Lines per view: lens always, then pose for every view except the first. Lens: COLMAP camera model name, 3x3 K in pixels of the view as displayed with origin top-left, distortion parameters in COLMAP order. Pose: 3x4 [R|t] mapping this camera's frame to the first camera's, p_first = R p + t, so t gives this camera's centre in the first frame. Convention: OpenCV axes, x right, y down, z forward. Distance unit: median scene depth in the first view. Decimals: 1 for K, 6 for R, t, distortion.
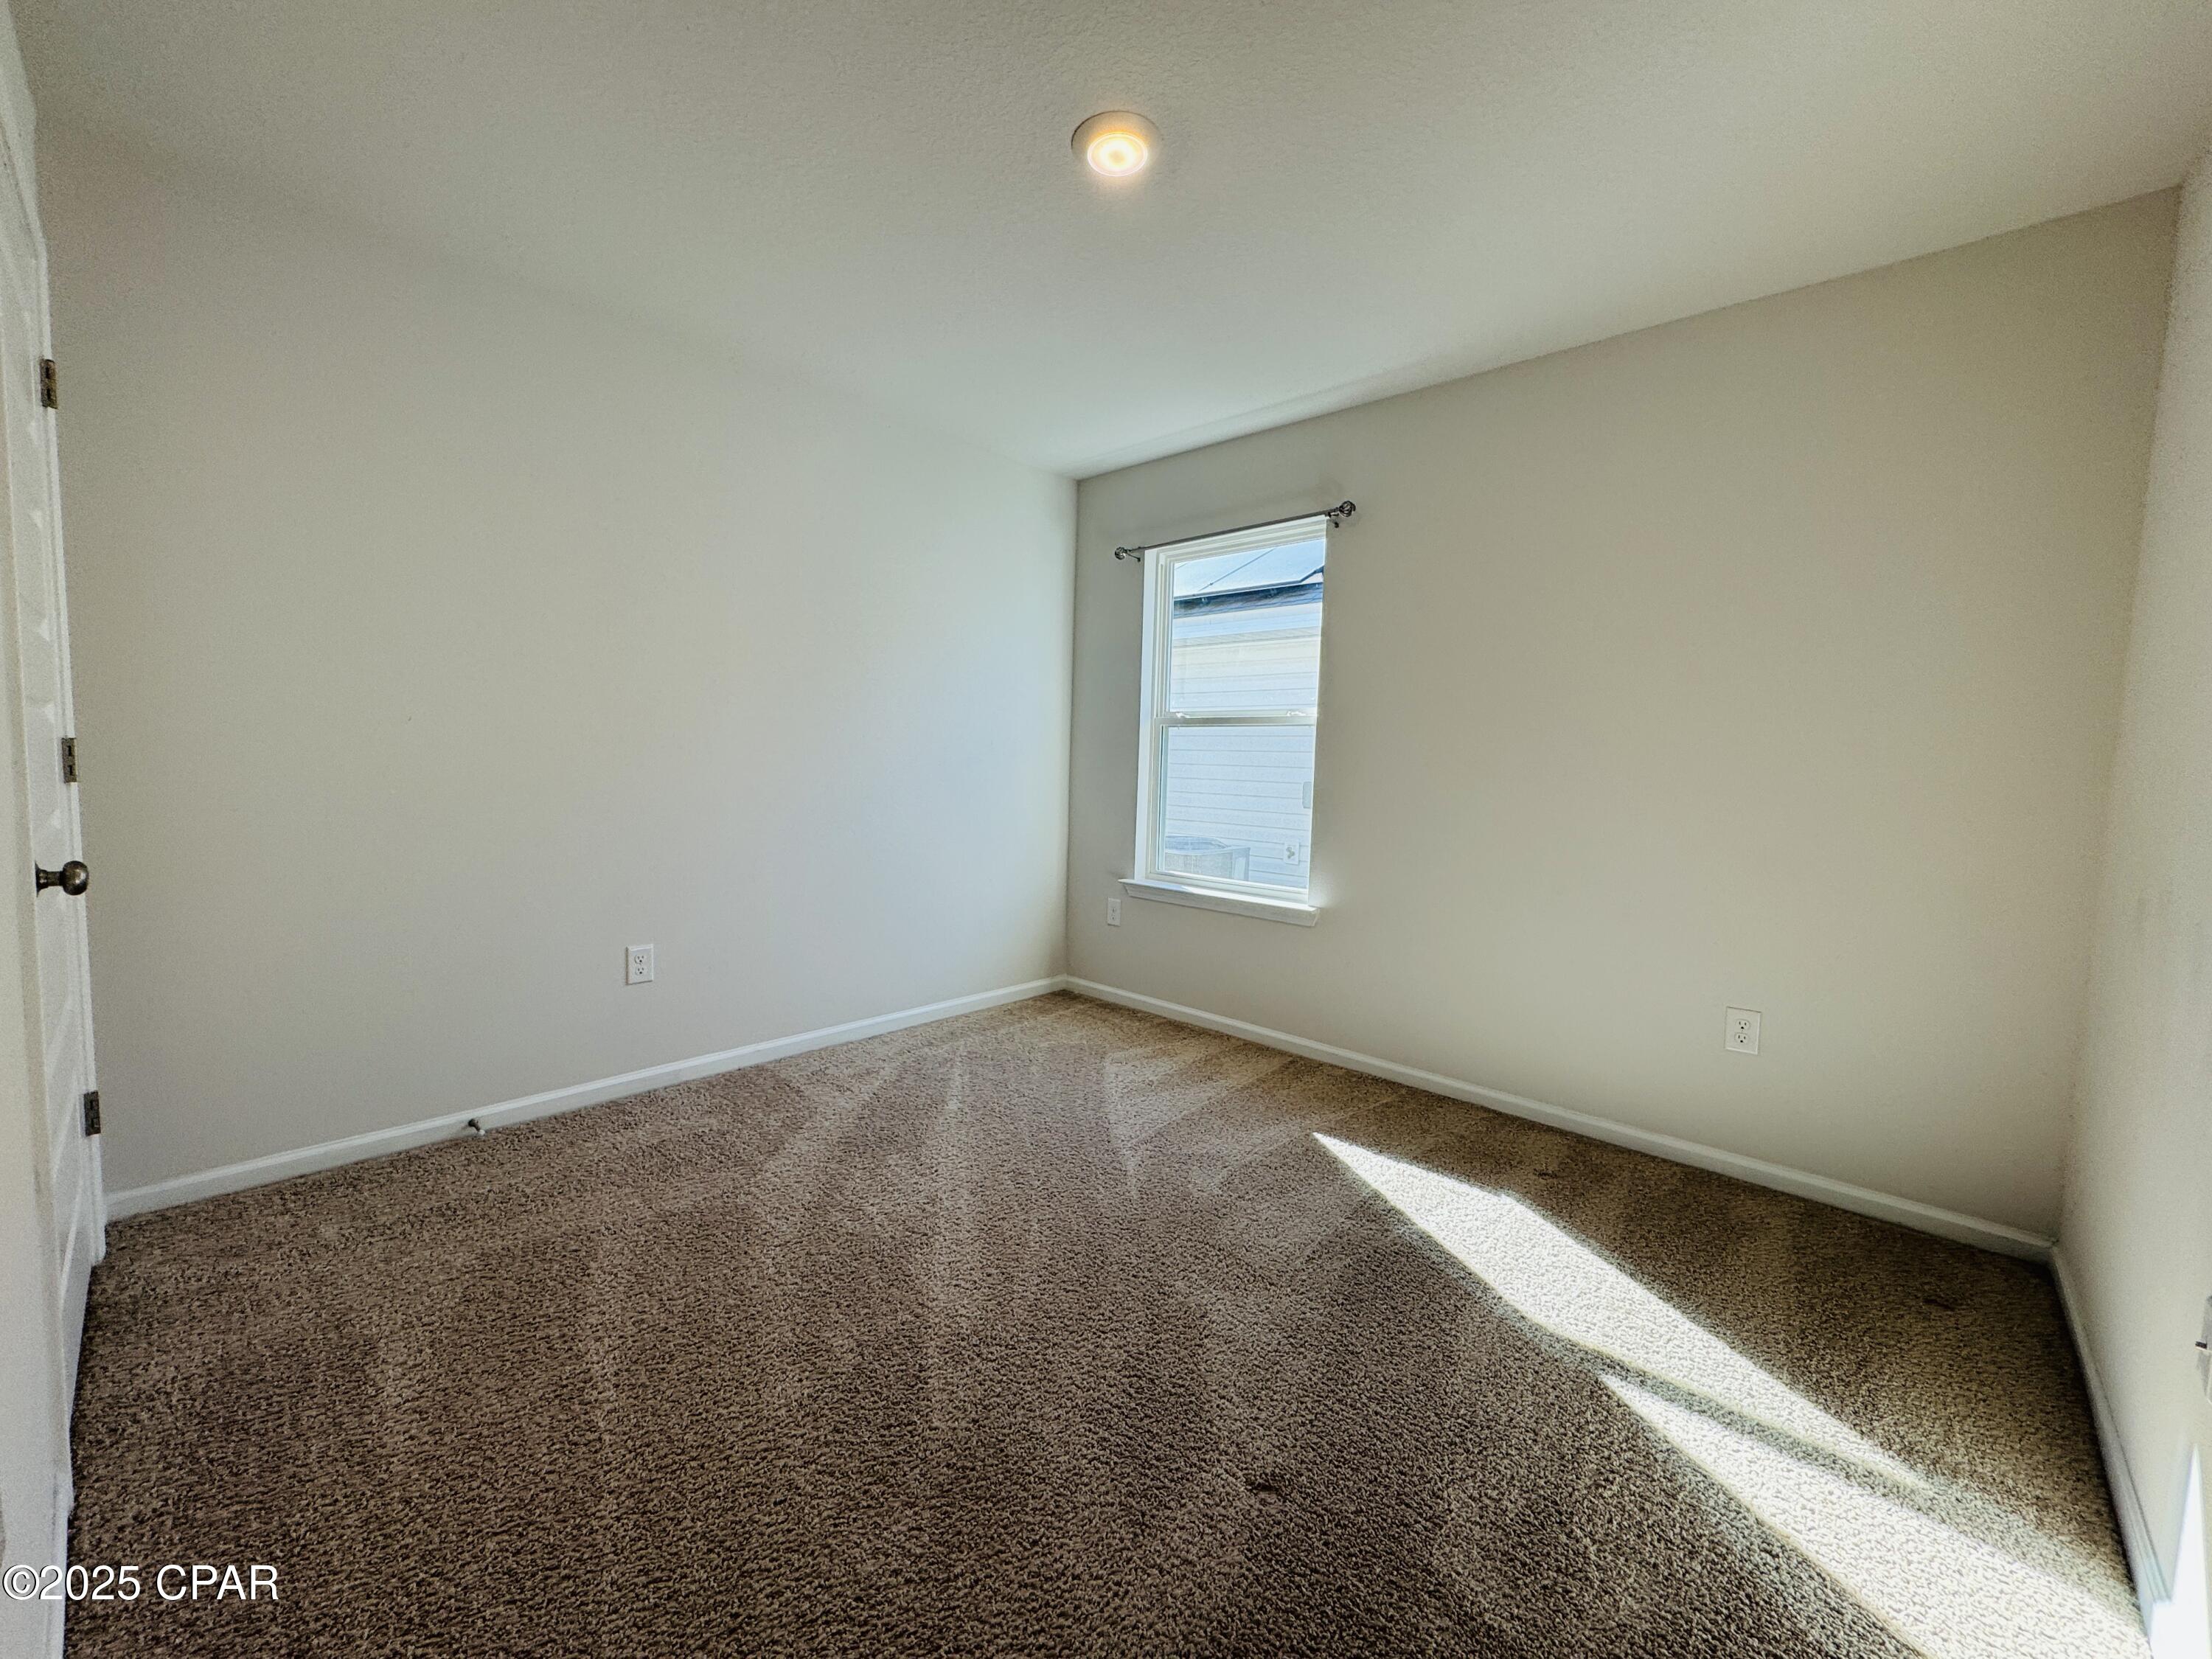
lens RADIAL K [[880.4, 0, 1106.0], [0, 880.4, 829.5], [0, 0, 1]] dist [-0.002305, 0.000078]
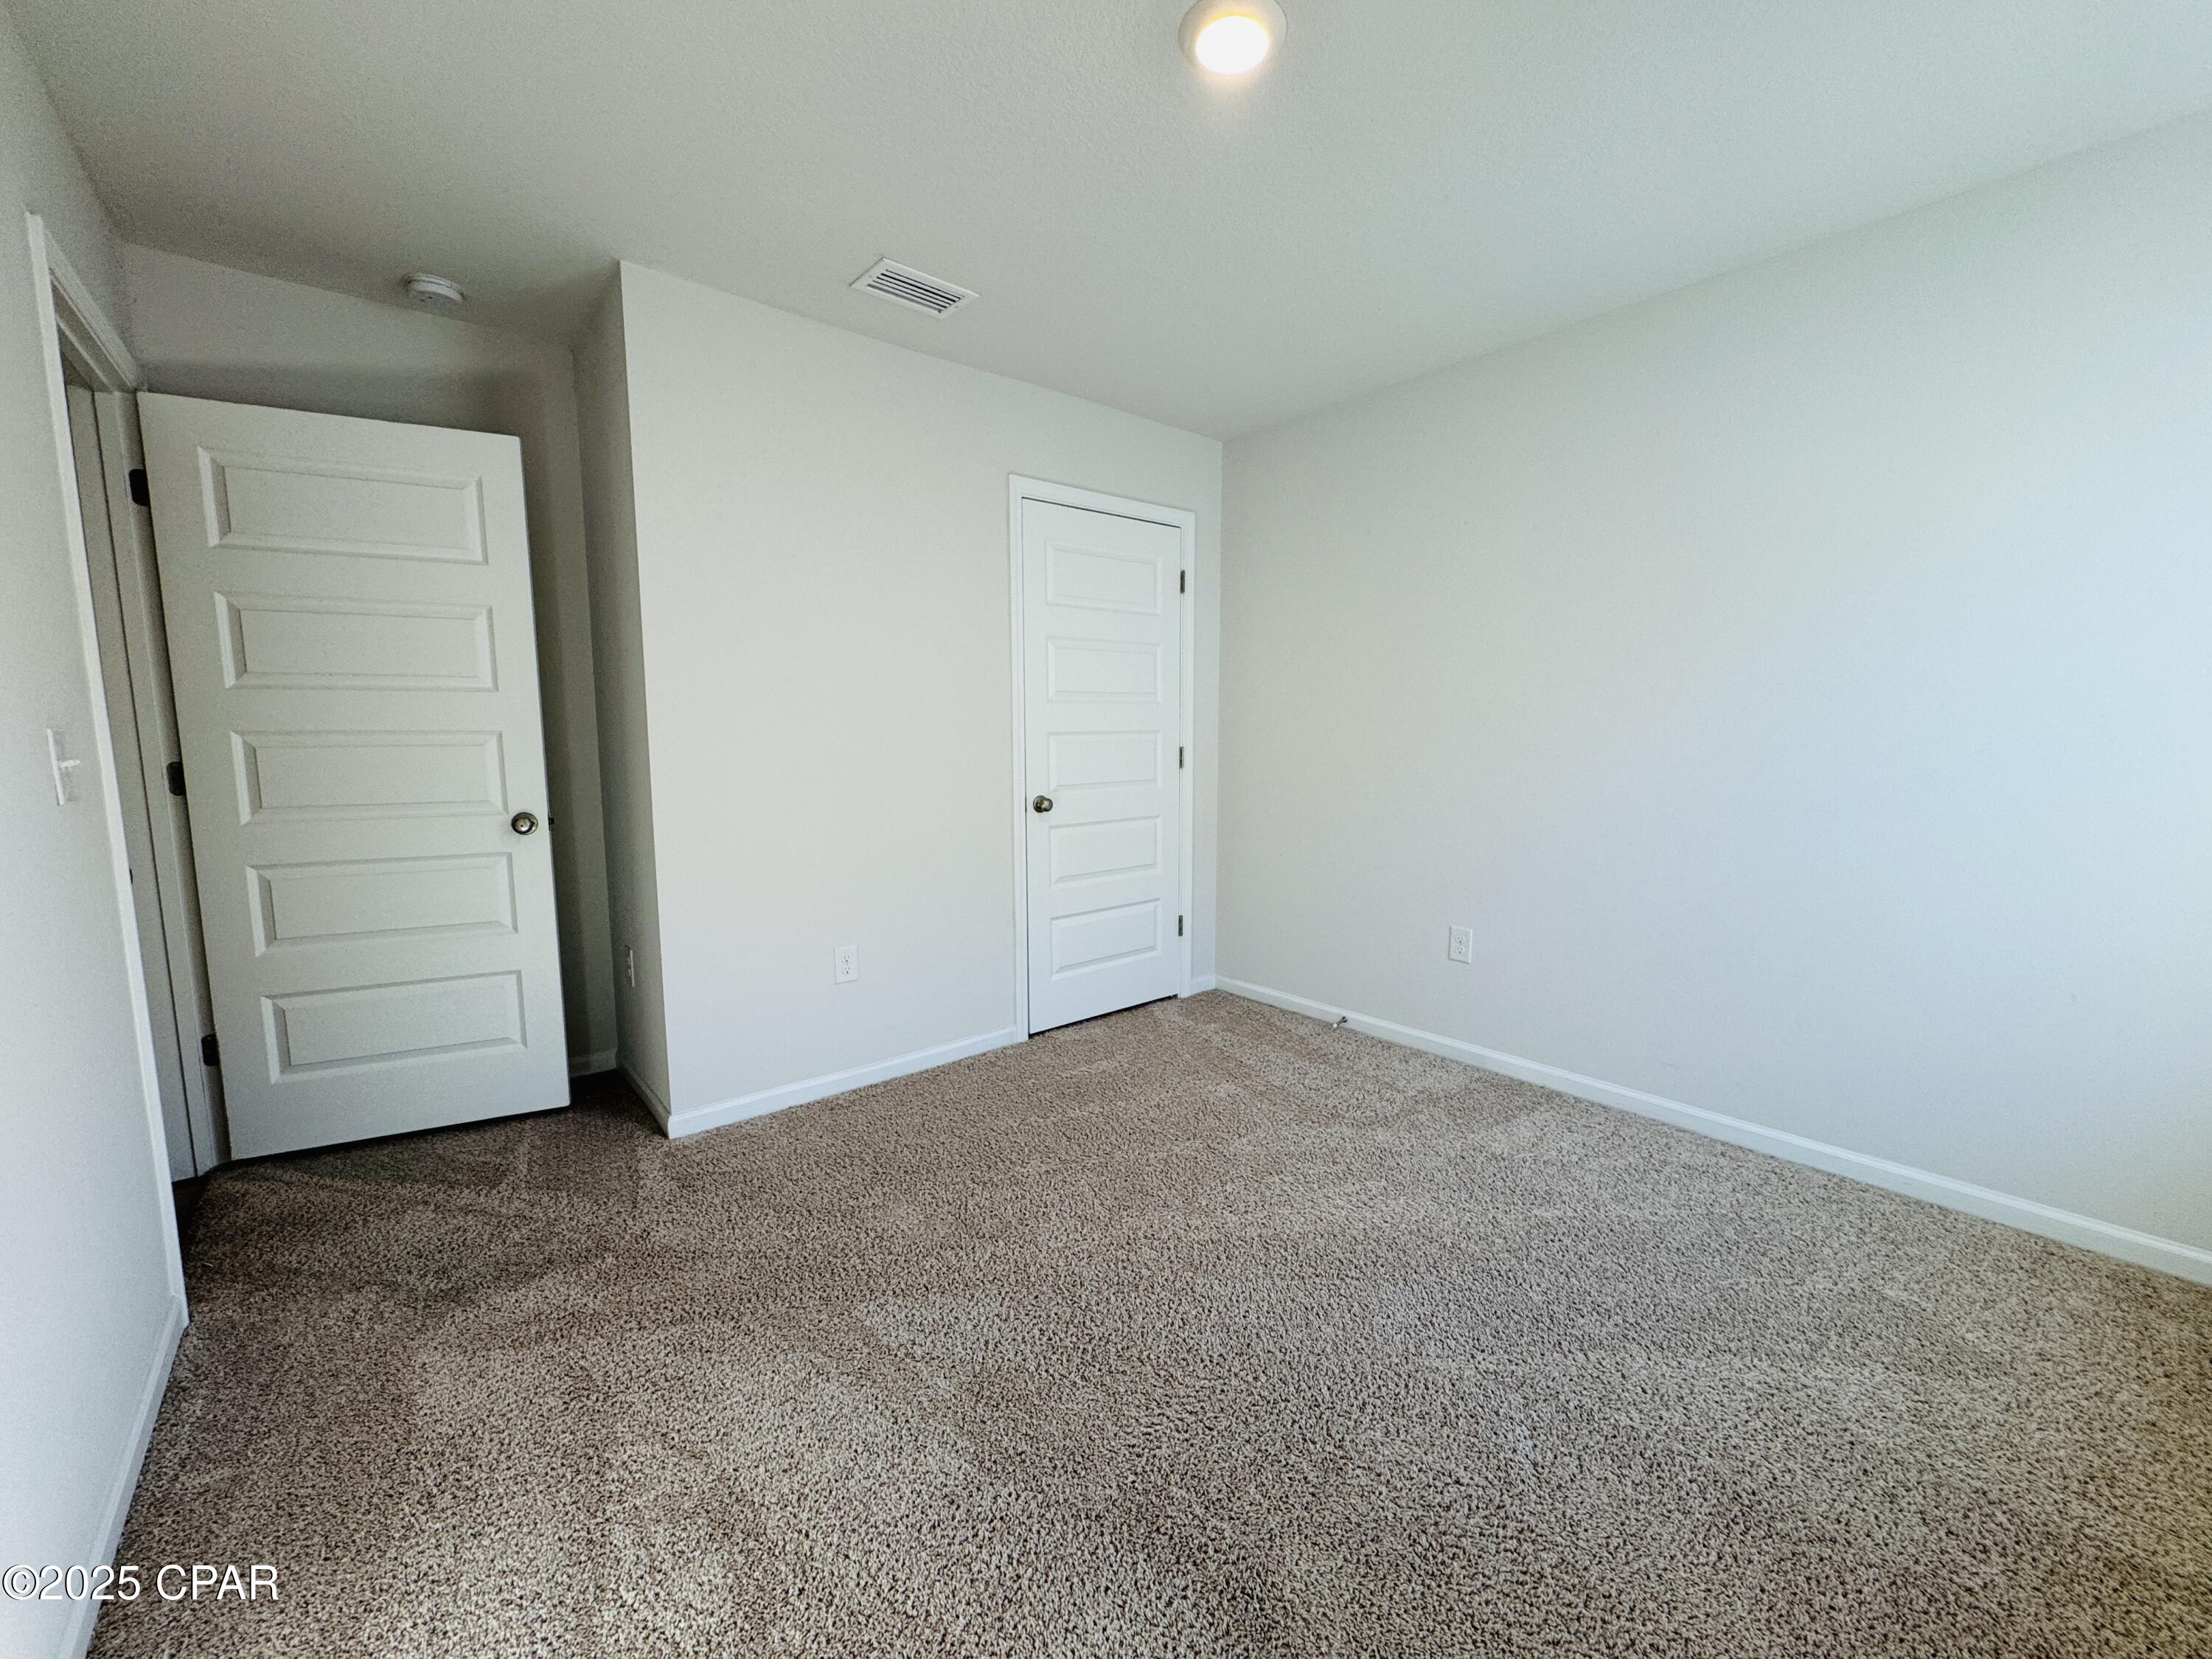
lens RADIAL K [[880.4, 0, 1106.0], [0, 880.4, 829.5], [0, 0, 1]] dist [-0.002305, 0.000078]
pose [[-0.121847, 0.090012, -0.988459, 0.660765], [-0.076955, 0.992025, 0.099822, -0.072289], [0.989561, 0.088230, -0.113948, 0.744564]]
